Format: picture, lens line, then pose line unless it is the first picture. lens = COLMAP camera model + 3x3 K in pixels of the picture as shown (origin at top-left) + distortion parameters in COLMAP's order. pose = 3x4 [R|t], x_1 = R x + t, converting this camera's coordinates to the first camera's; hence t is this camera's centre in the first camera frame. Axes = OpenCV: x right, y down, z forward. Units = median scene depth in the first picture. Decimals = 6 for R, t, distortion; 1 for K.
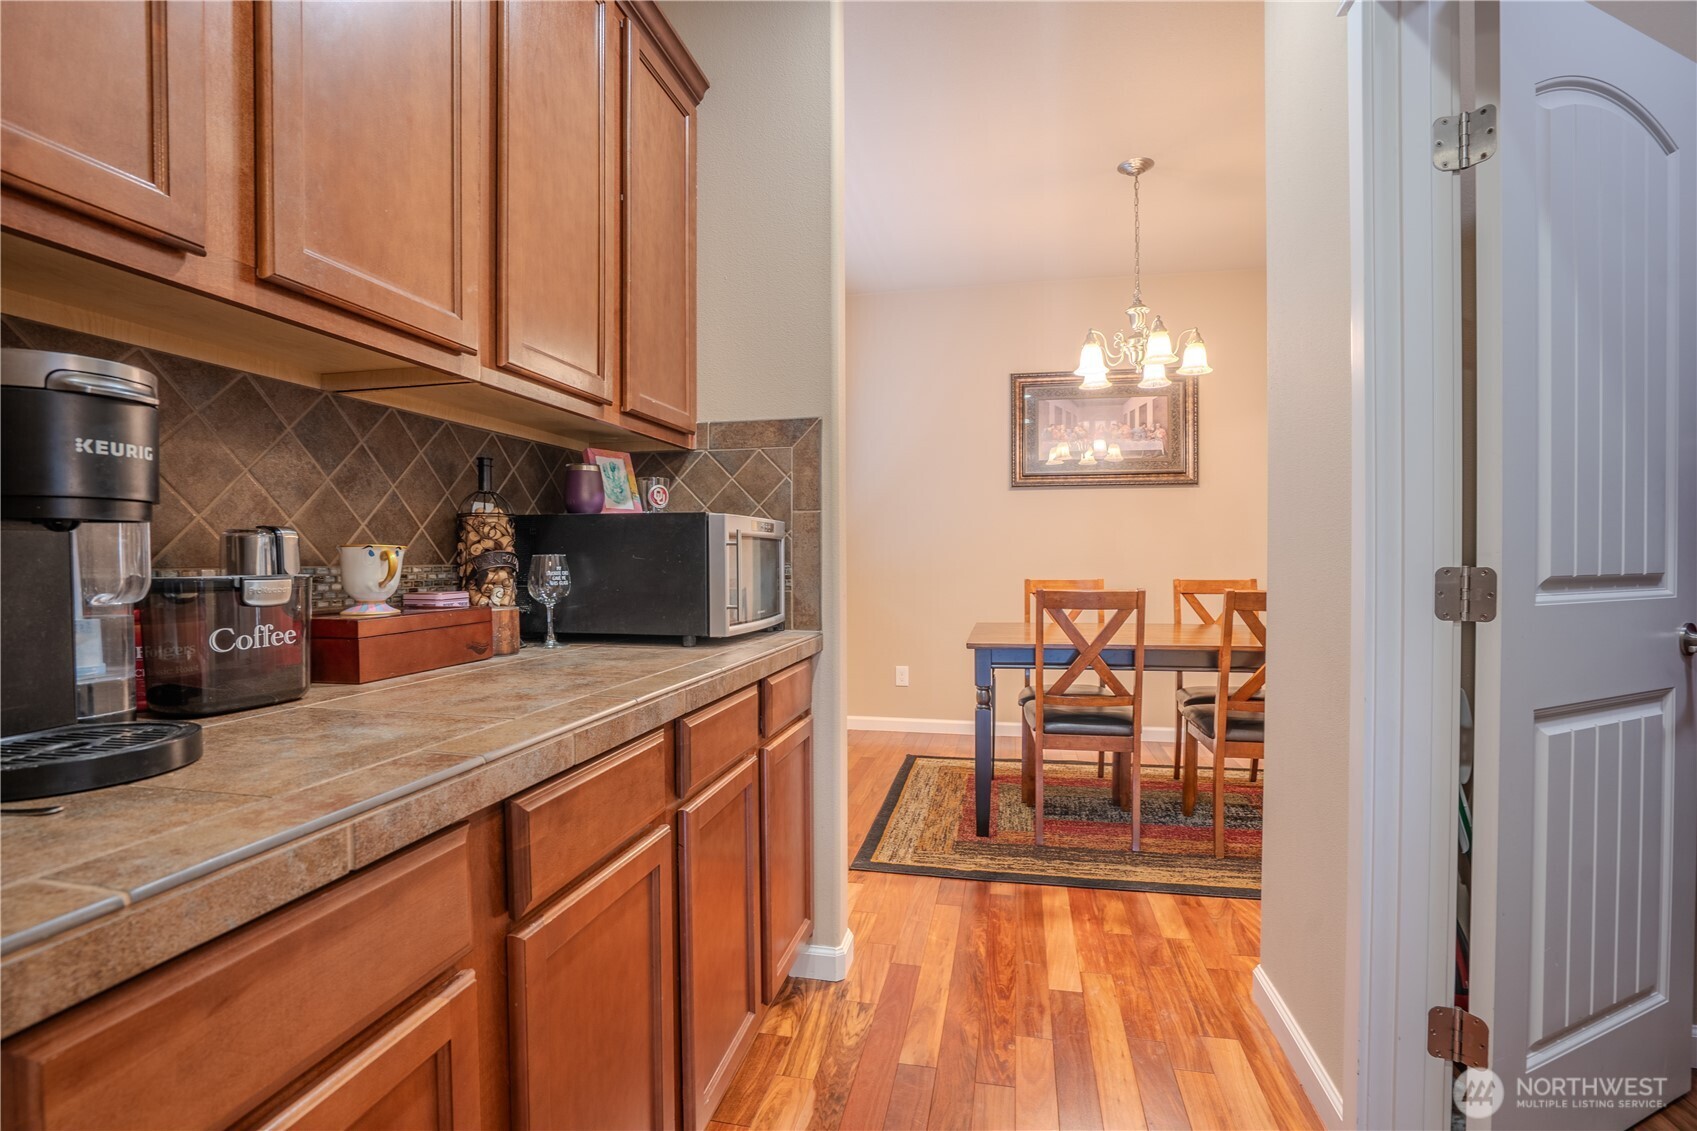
lens RADIAL K [[781.2, 0, 852.2], [0, 781.2, 568.2], [0, 0, 1]] dist [-0.051103, 0.010641]
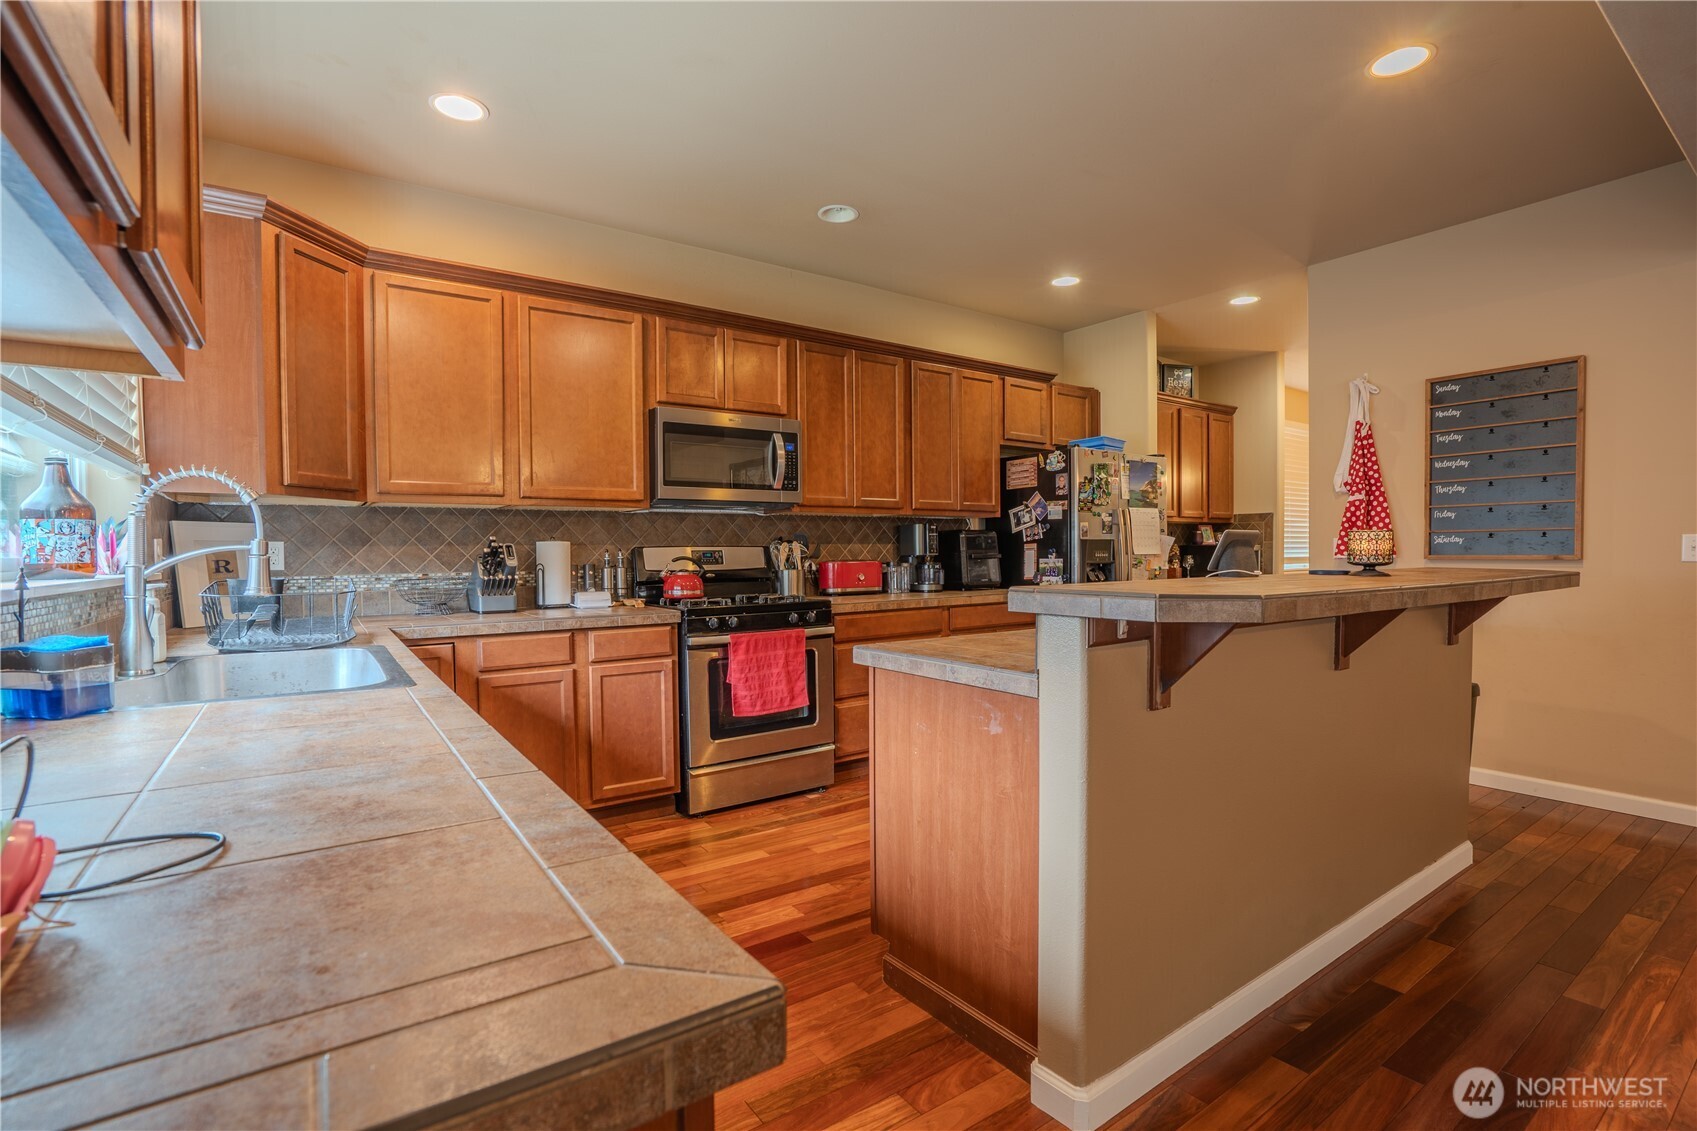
lens RADIAL K [[781.2, 0, 851.4], [0, 781.2, 573.7], [0, 0, 1]] dist [-0.051103, 0.010641]
pose [[0.726199, 0.017224, -0.687268, 1.000735], [-0.007009, 0.999820, 0.017651, 0.016929], [0.687448, -0.008001, 0.726189, -2.837133]]
